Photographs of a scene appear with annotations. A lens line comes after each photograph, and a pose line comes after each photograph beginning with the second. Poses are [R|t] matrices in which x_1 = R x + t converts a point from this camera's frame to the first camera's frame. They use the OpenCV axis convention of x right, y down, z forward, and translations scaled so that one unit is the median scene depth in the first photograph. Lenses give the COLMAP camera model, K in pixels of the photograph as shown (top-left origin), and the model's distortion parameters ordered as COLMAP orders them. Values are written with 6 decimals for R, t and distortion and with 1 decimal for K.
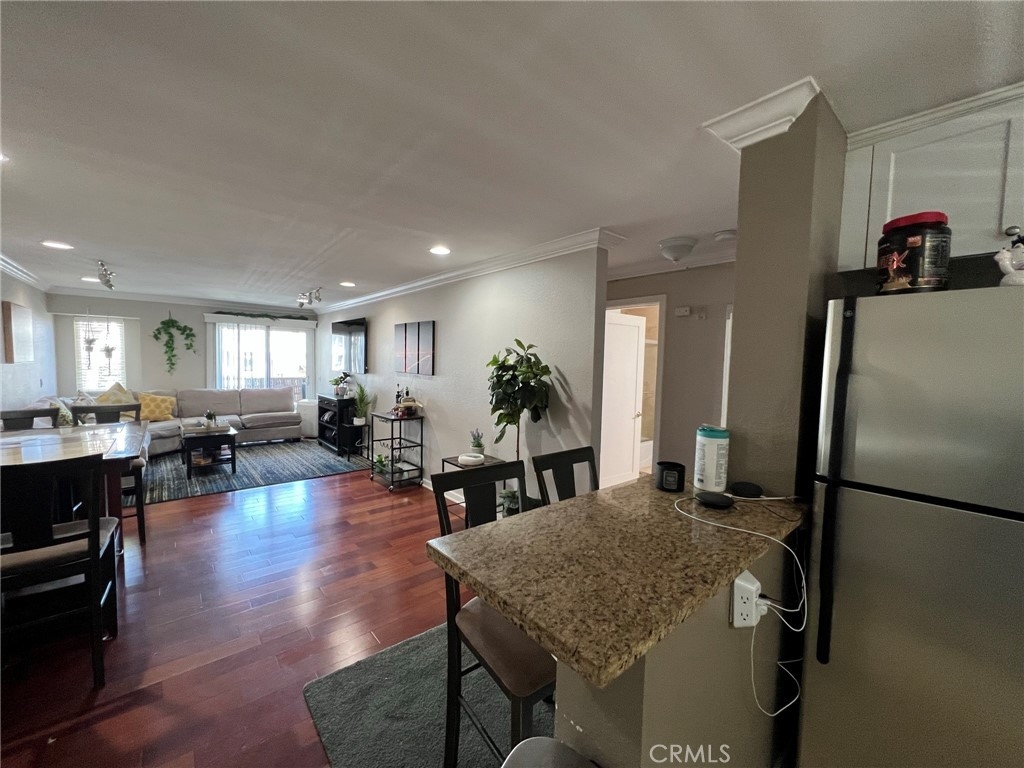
lens RADIAL K [[408.7, 0, 509.4], [0, 408.7, 385.2], [0, 0, 1]] dist [-0.000266, 0.000313]
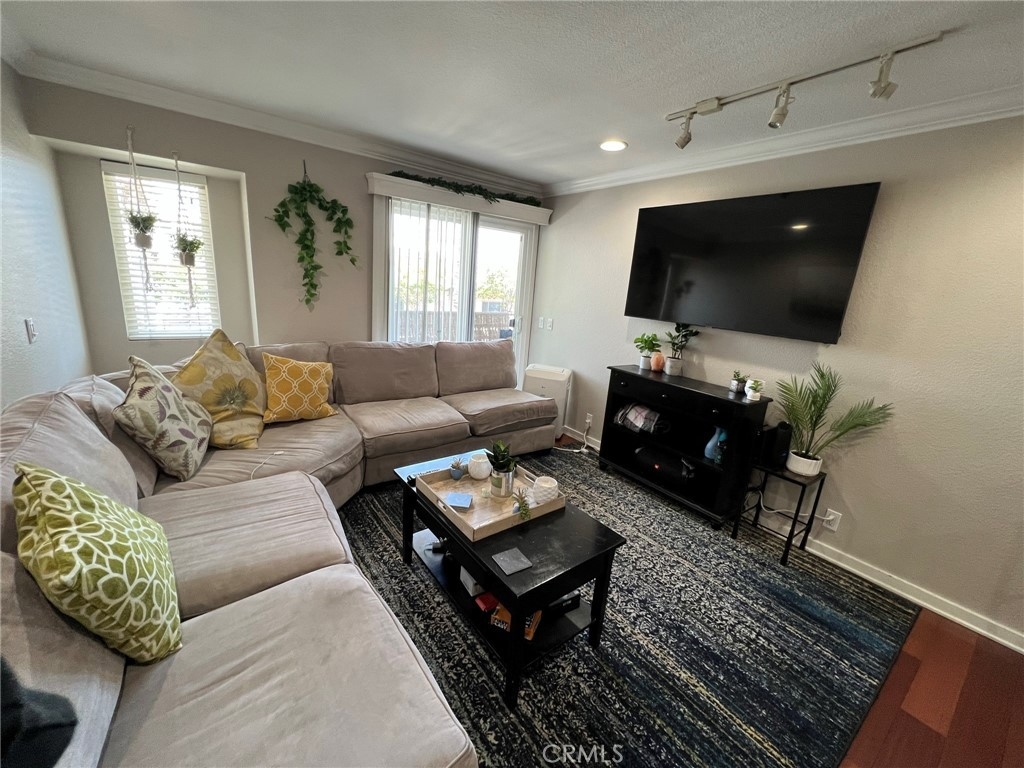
lens RADIAL K [[408.7, 0, 510.8], [0, 408.7, 384.9], [0, 0, 1]] dist [-0.000266, 0.000313]
pose [[0.995731, 0.068379, -0.061998, -0.610948], [-0.056049, 0.981615, 0.182457, -0.041828], [0.073335, -0.178203, 0.981257, 0.585282]]
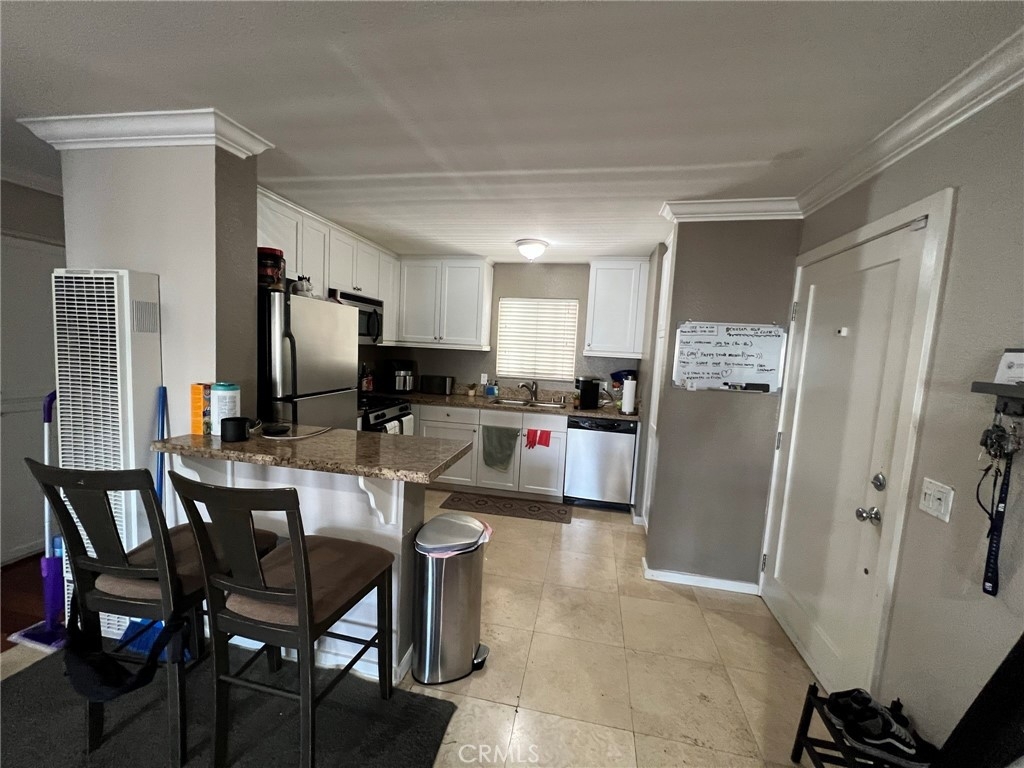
lens RADIAL K [[408.7, 0, 510.8], [0, 408.7, 384.3], [0, 0, 1]] dist [-0.000266, 0.000313]
pose [[-0.620323, -0.124935, 0.774333, -0.232496], [-0.018246, 0.989264, 0.144996, -0.019589], [-0.784134, 0.075815, -0.615942, 0.267383]]
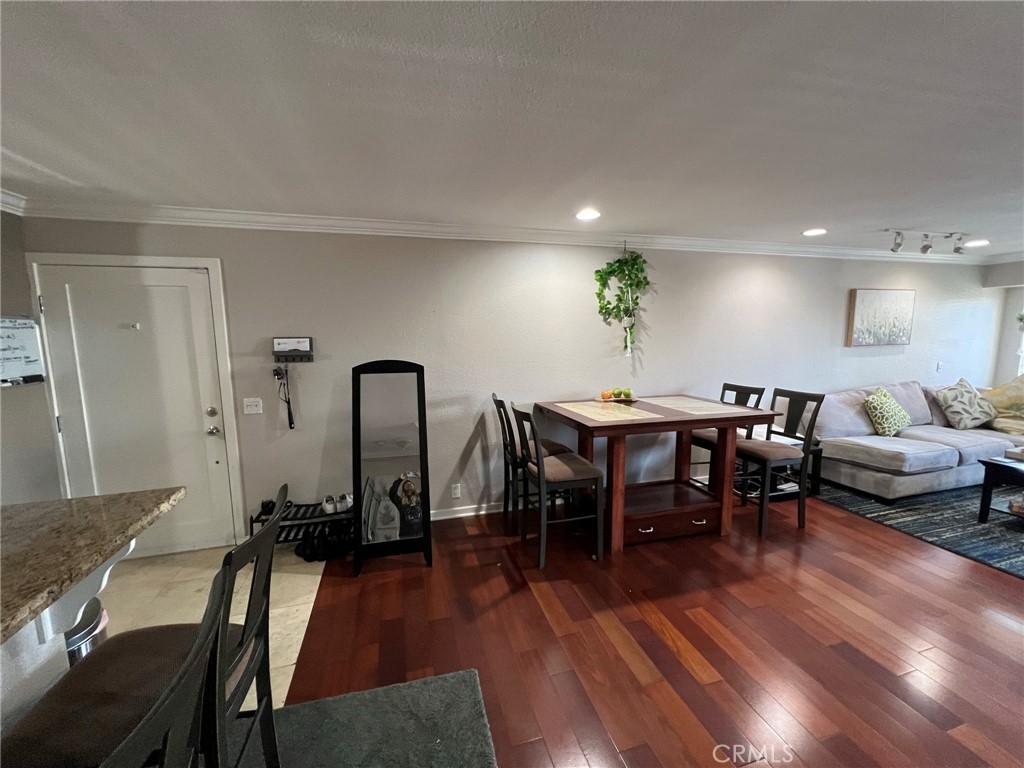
lens RADIAL K [[408.7, 0, 510.0], [0, 408.7, 385.7], [0, 0, 1]] dist [-0.000266, 0.000313]
pose [[-0.413705, 0.099269, -0.904983, 0.095674], [-0.049625, 0.990101, 0.131292, -0.033096], [0.909057, 0.099226, -0.404684, 0.426264]]
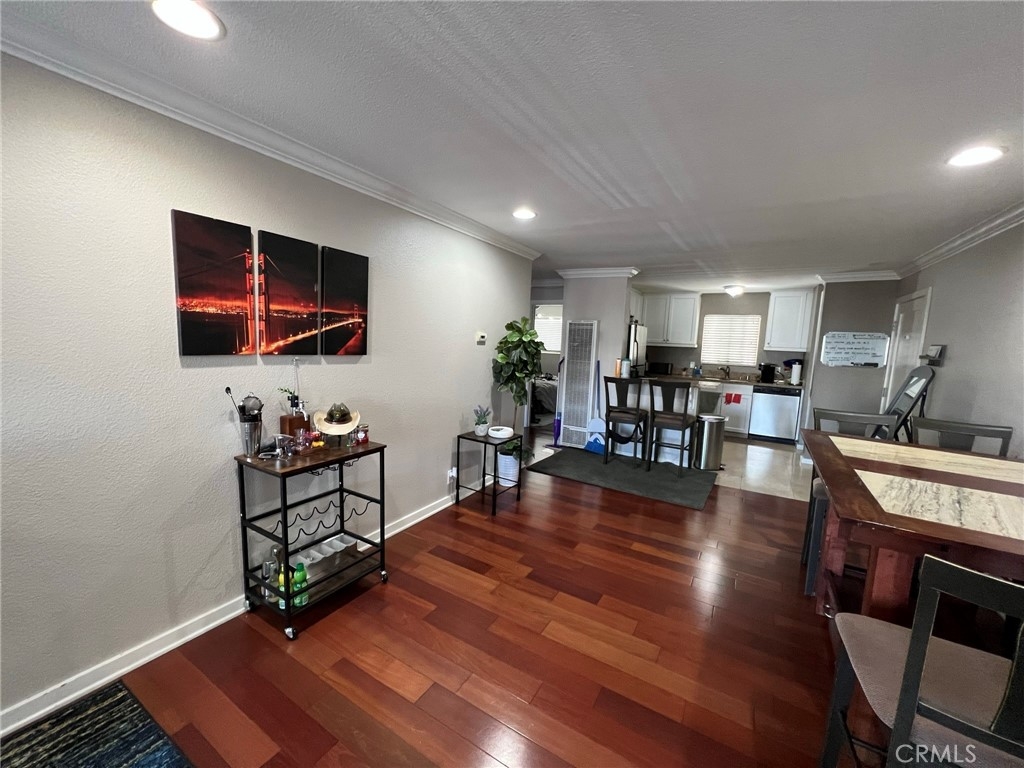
lens RADIAL K [[408.7, 0, 509.7], [0, 408.7, 384.4], [0, 0, 1]] dist [-0.000266, 0.000313]
pose [[-0.320064, -0.140667, 0.936895, -0.589843], [0.008370, 0.988457, 0.151268, -0.050513], [-0.947359, 0.056257, -0.315192, 0.738248]]
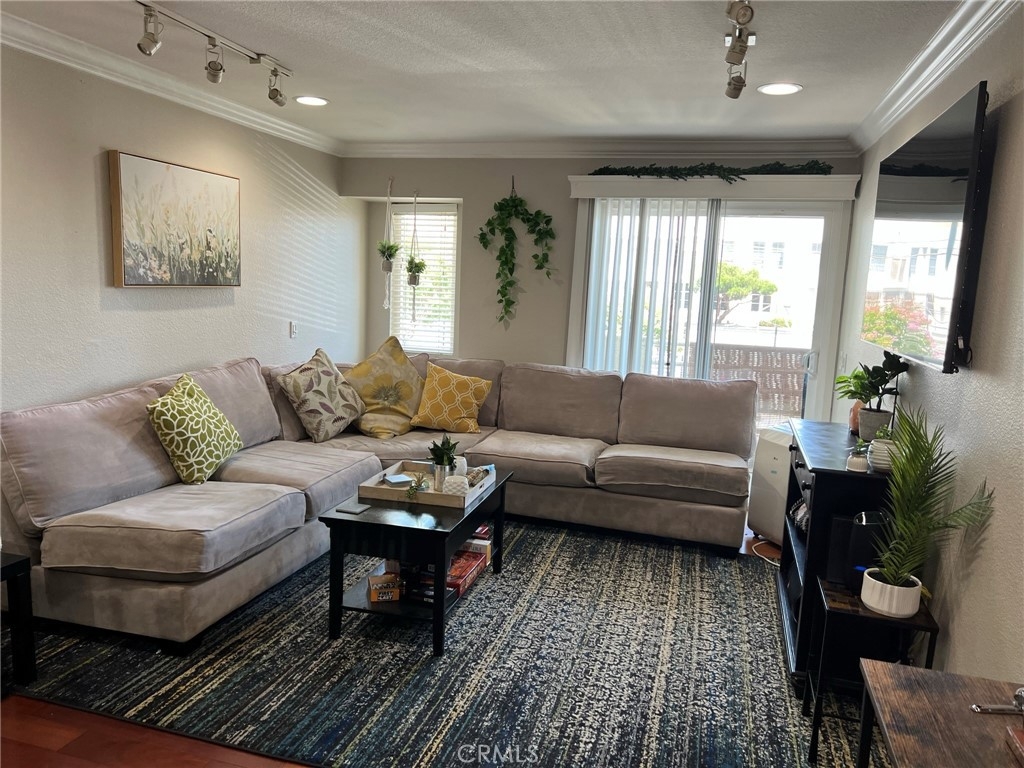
lens RADIAL K [[763.7, 0, 510.1], [0, 763.7, 388.5], [0, 0, 1]] dist [0.051845, -0.027763]
pose [[0.555025, 0.118774, -0.823311, -0.154806], [-0.081852, 0.992748, 0.088038, -0.035045], [0.827797, 0.018526, 0.560722, 0.592547]]
